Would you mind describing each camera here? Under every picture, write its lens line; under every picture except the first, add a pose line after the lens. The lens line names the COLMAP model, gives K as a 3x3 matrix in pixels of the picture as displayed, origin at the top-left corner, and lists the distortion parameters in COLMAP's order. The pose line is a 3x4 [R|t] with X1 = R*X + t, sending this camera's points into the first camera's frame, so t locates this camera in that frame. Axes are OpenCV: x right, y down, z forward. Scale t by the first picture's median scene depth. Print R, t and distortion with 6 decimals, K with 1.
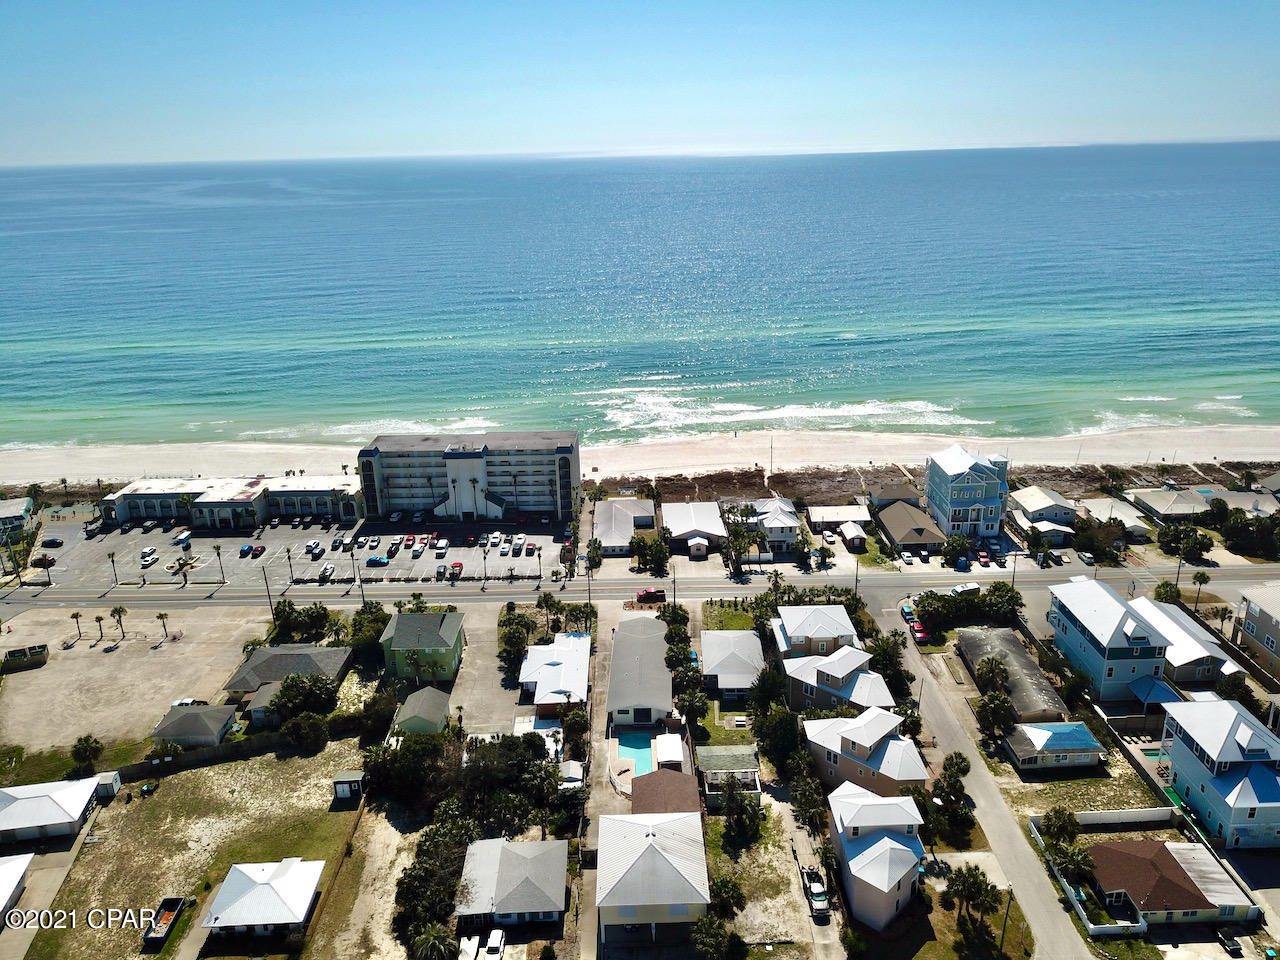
lens RADIAL K [[988.8, 0, 640.0], [0, 988.8, 480.0], [0, 0, 1]] dist [0.048541, -0.063346]
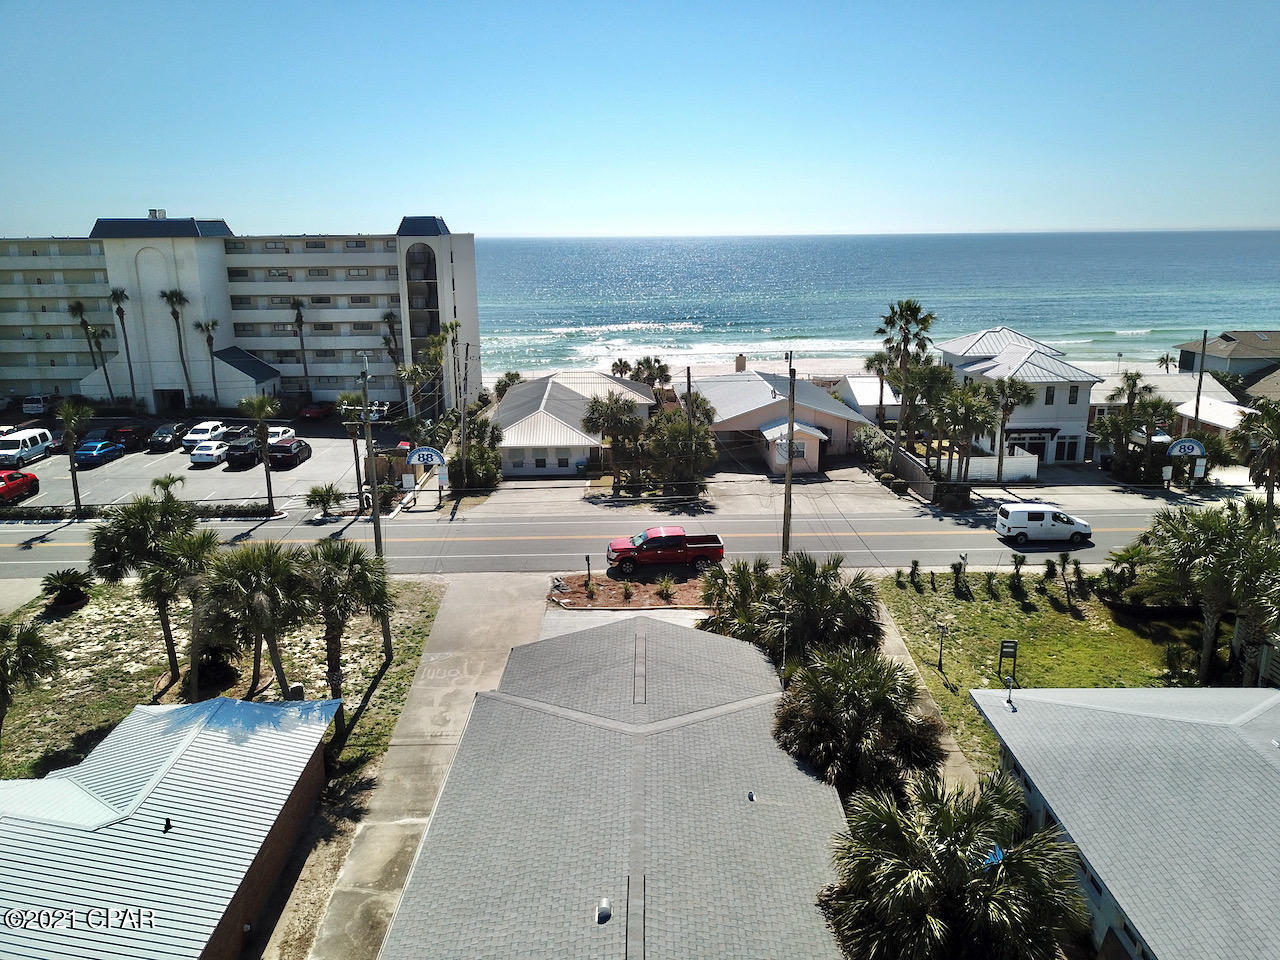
lens RADIAL K [[990.9, 0, 640.0], [0, 990.9, 480.0], [0, 0, 1]] dist [-0.005655, -0.001470]
pose [[0.999723, 0.004163, 0.023161, -0.000790], [-0.002291, 0.996770, -0.080271, 0.111661], [-0.023420, 0.080196, 0.996504, 0.710991]]
